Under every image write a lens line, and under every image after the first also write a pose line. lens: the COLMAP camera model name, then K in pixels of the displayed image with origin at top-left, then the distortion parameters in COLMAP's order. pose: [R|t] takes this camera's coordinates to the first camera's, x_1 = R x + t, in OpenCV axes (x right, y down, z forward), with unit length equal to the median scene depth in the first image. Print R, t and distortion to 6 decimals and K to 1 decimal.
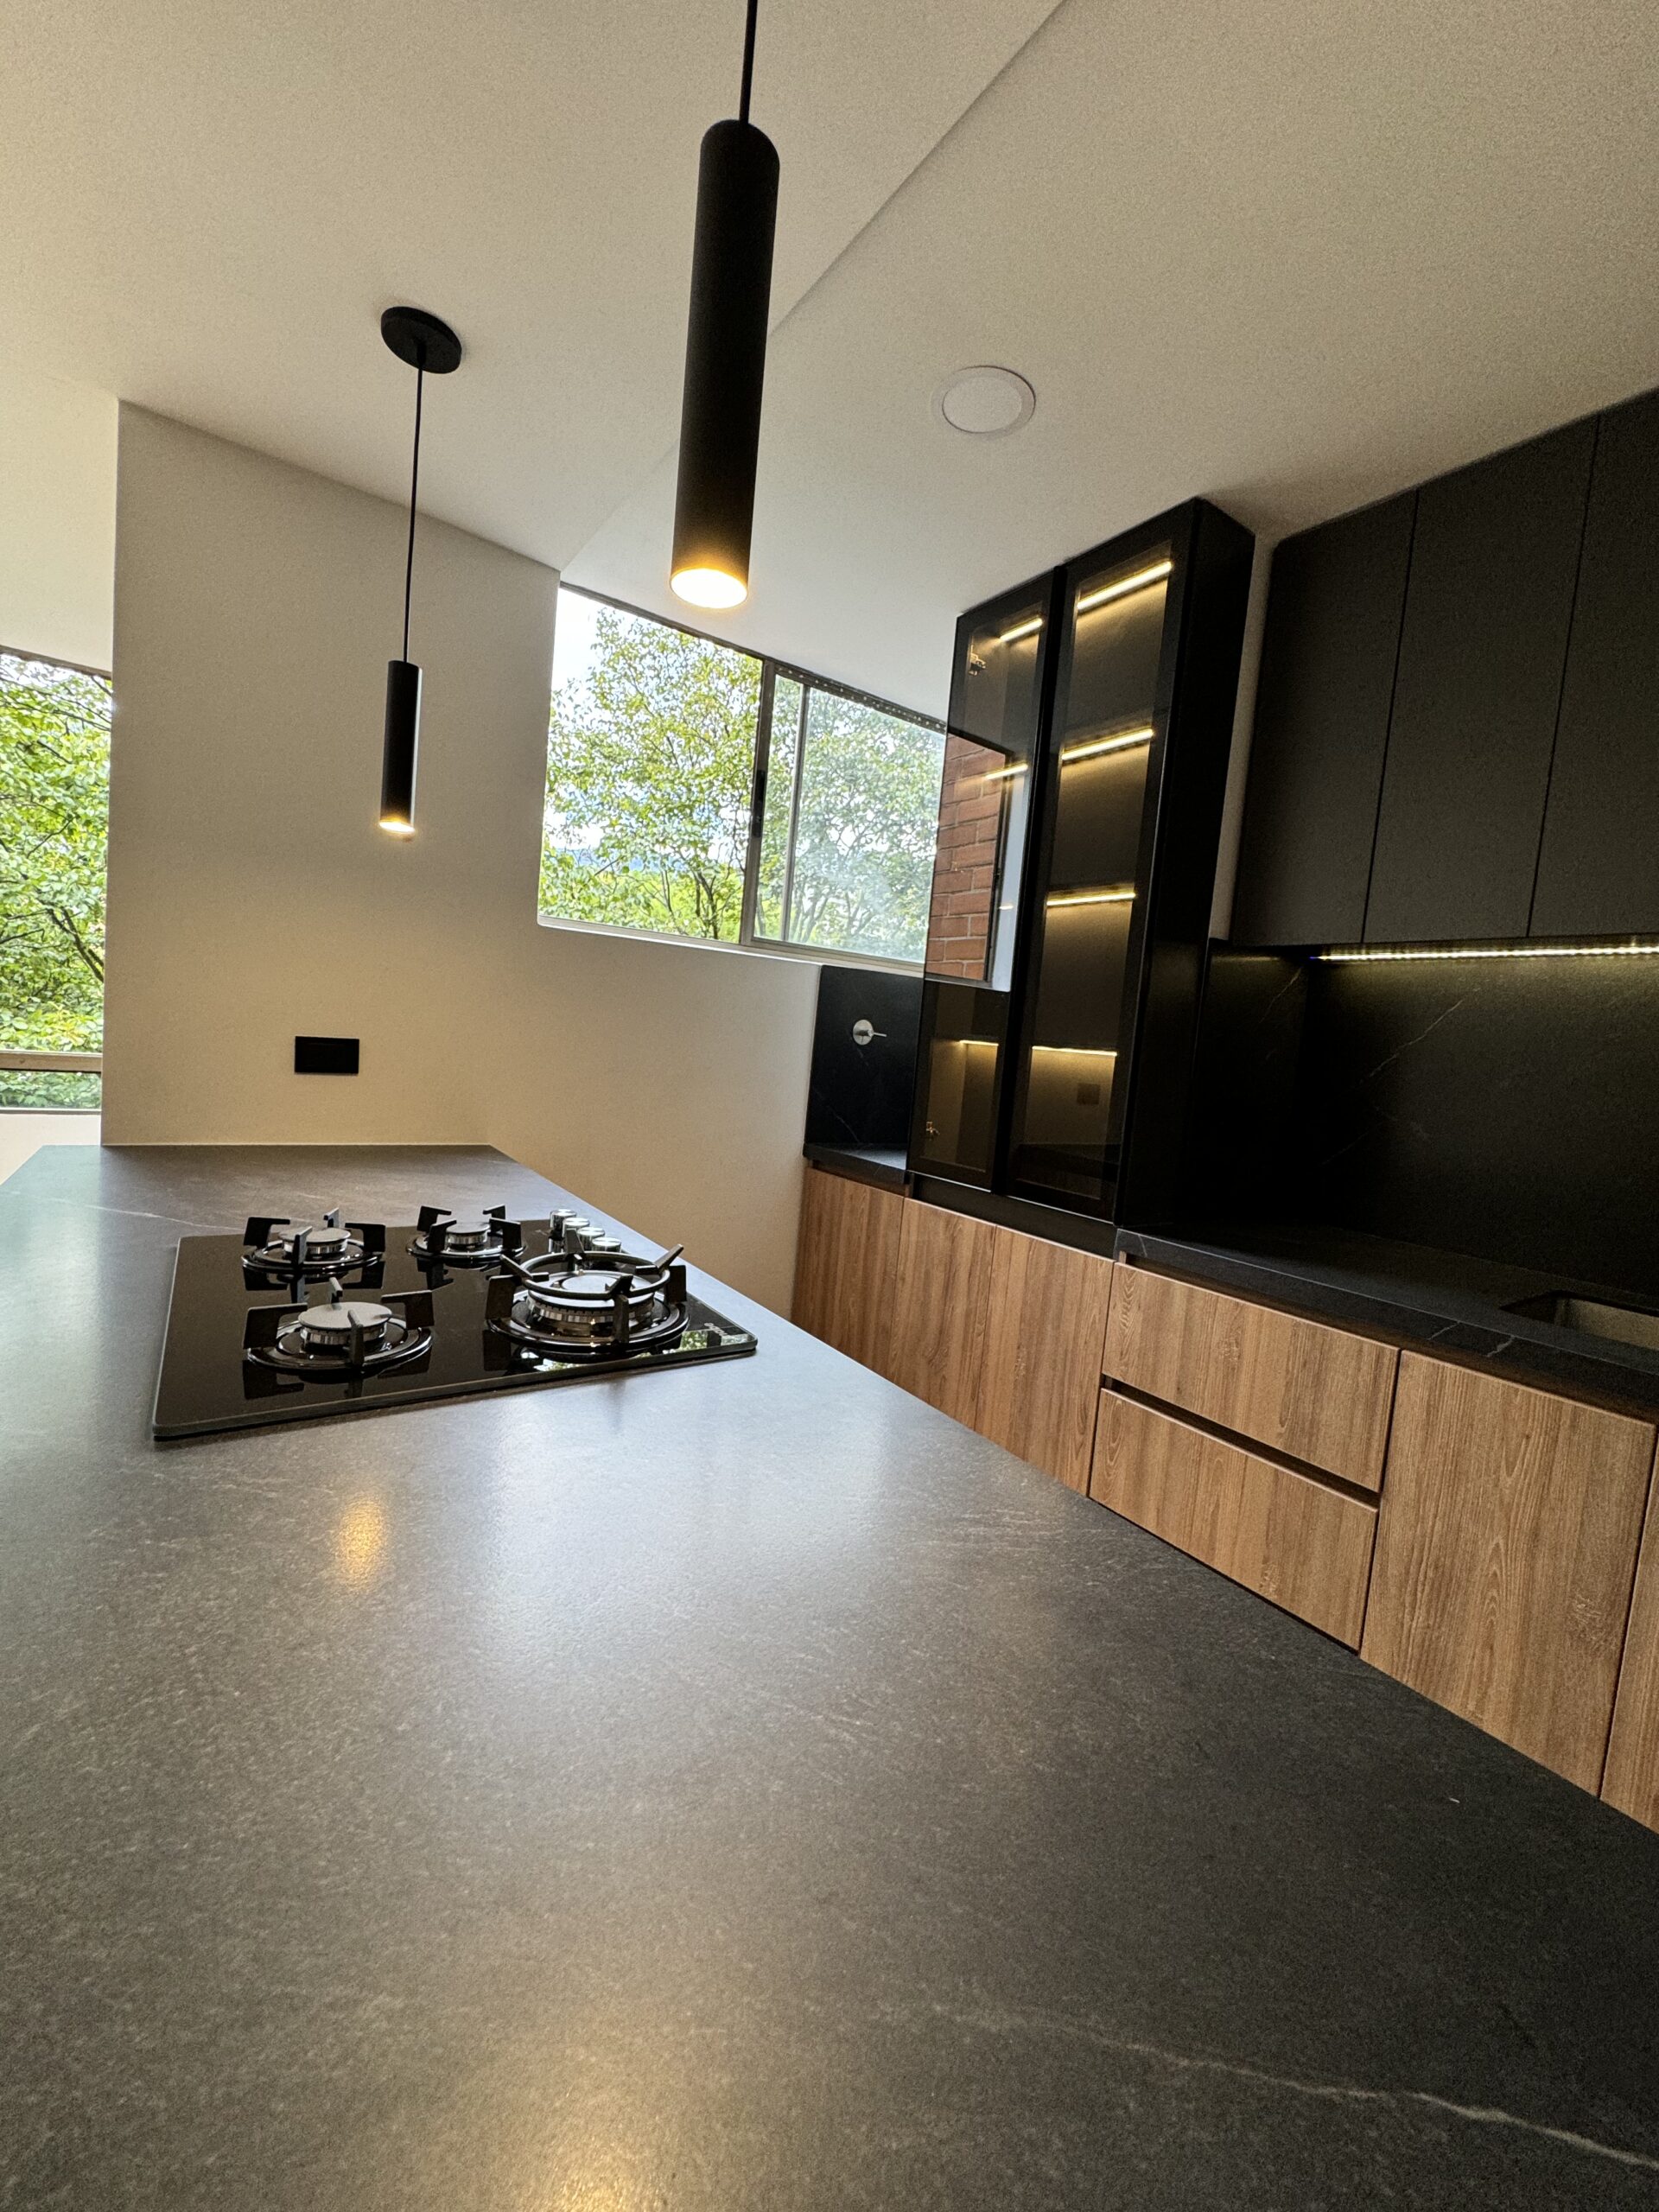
lens RADIAL K [[882.6, 0, 853.3], [0, 882.6, 1074.0], [0, 0, 1]] dist [0.013115, -0.000245]
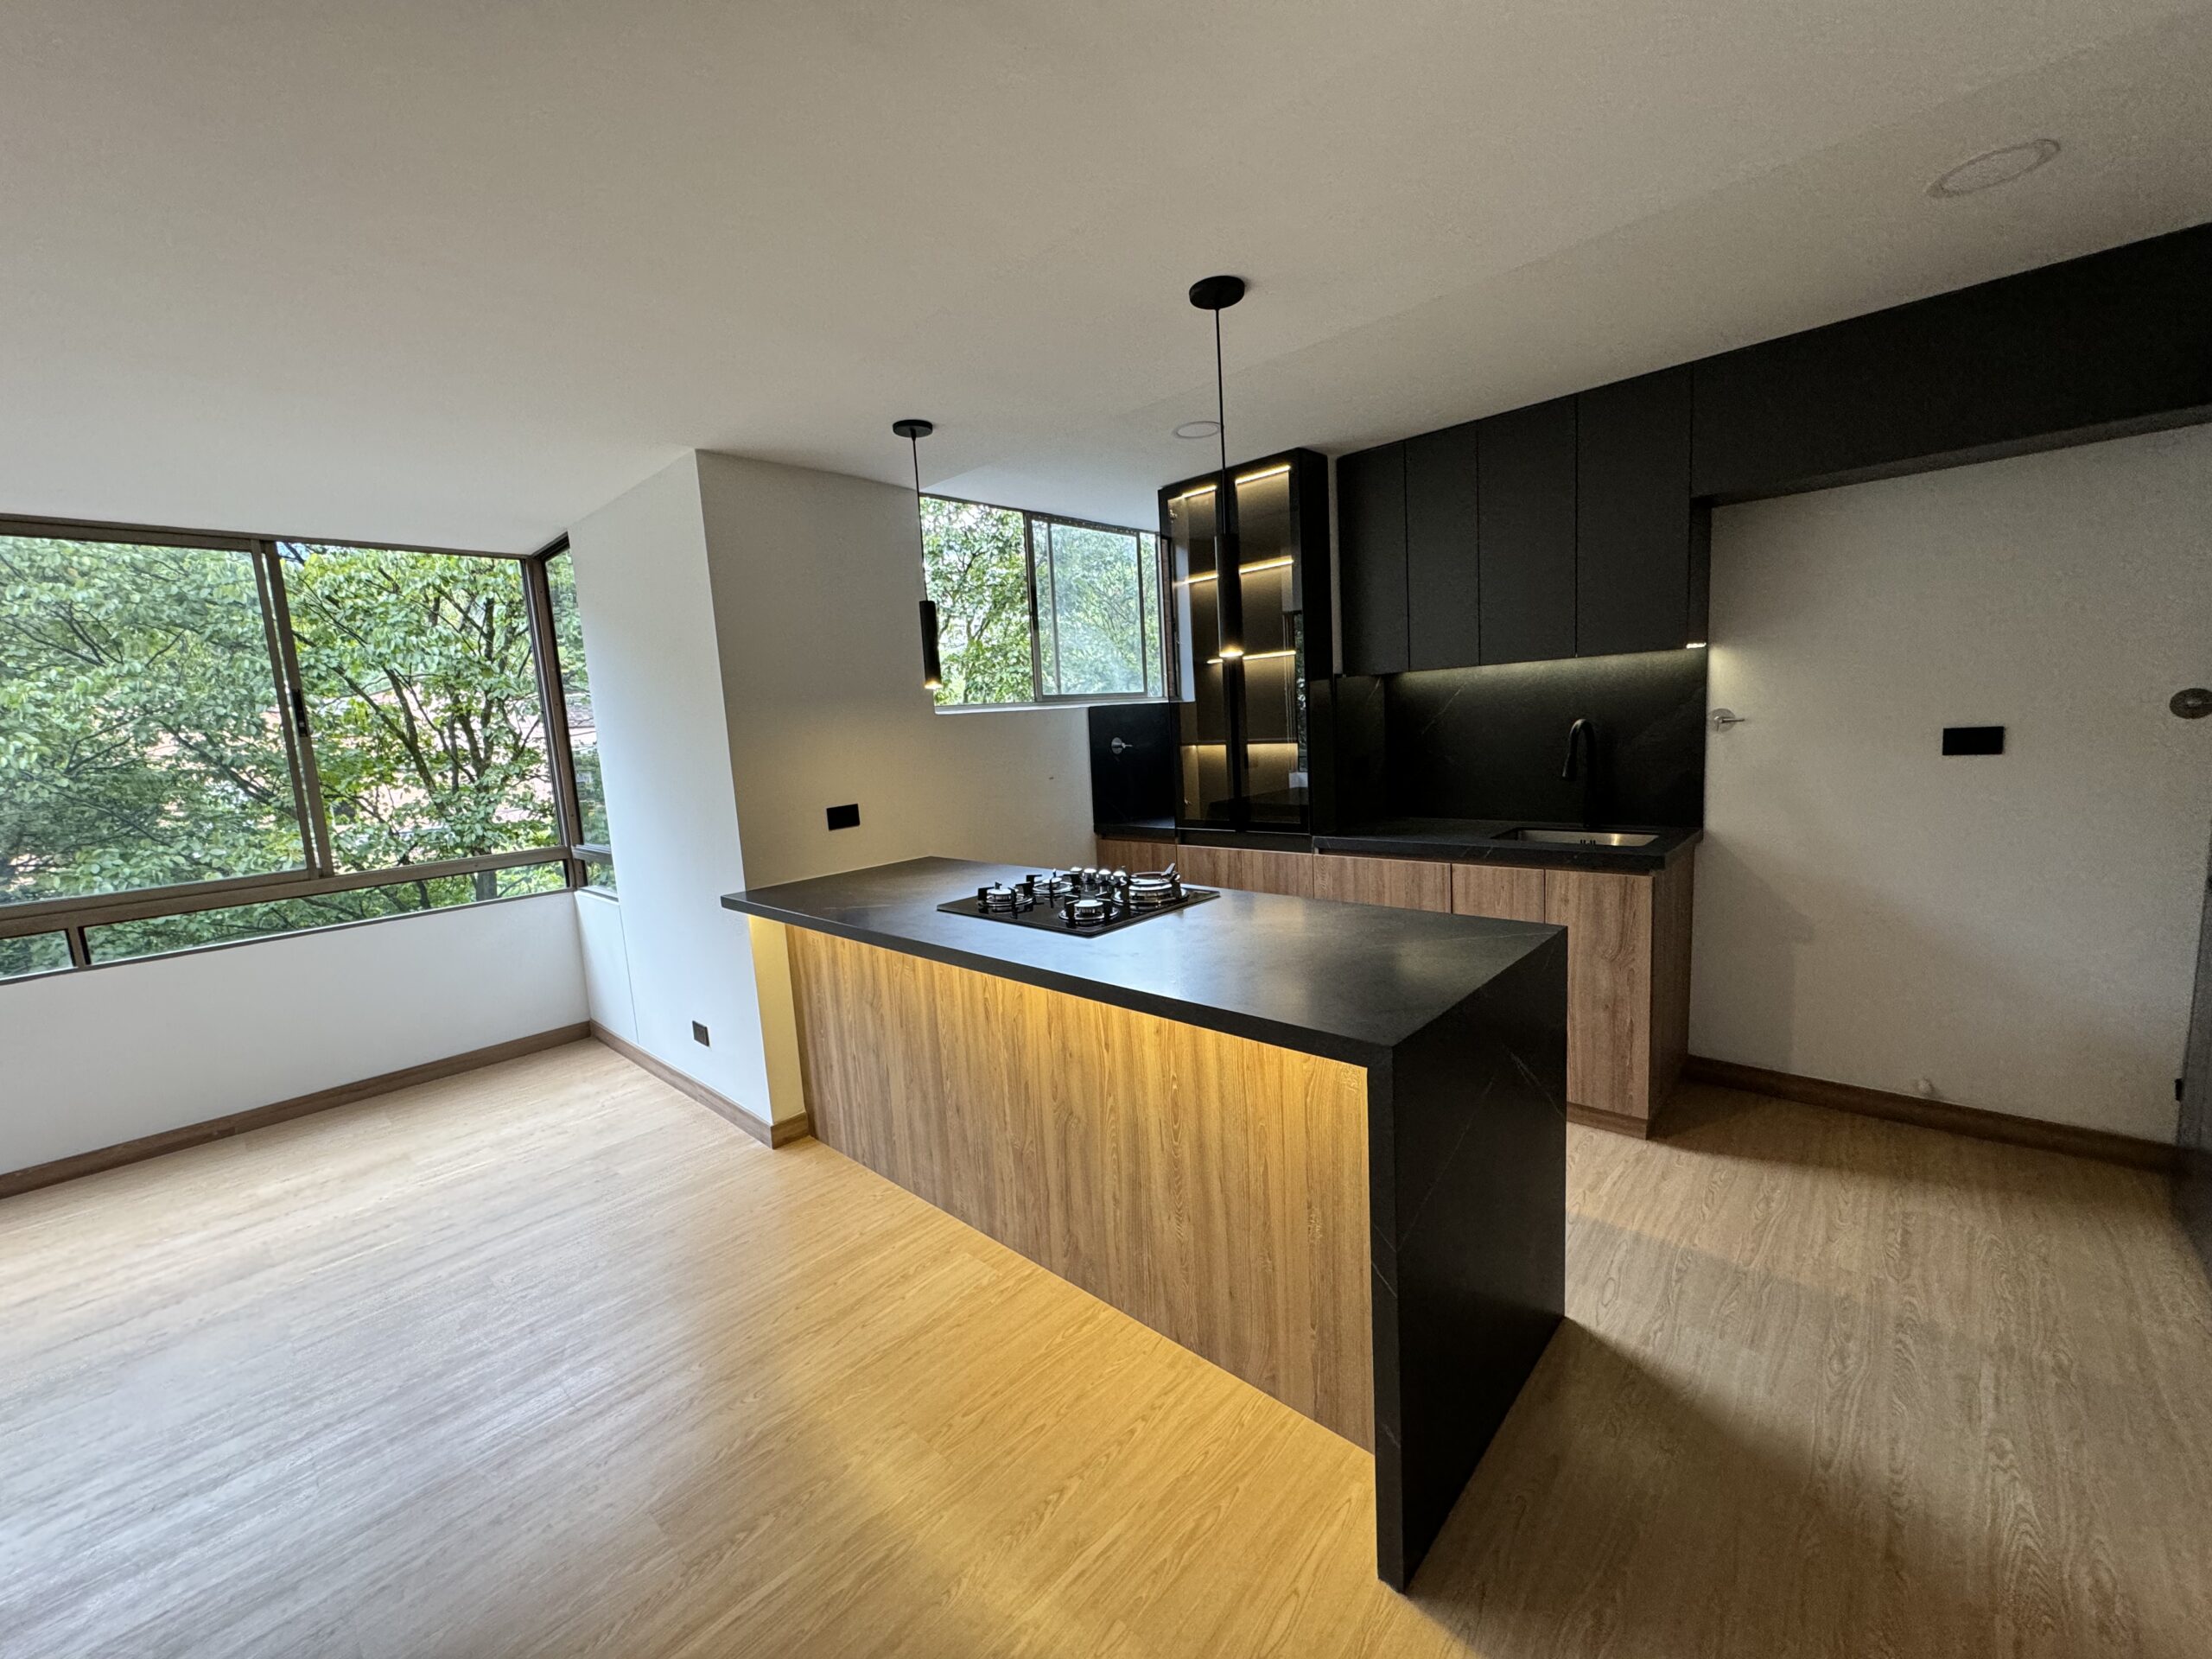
lens RADIAL K [[882.6, 0, 1106.0], [0, 882.6, 829.5], [0, 0, 1]] dist [0.013115, -0.000245]
pose [[0.972704, -0.168306, 0.159751, -0.375610], [0.153224, 0.982858, 0.102530, -0.088618], [-0.174269, -0.075253, 0.981818, -0.677044]]
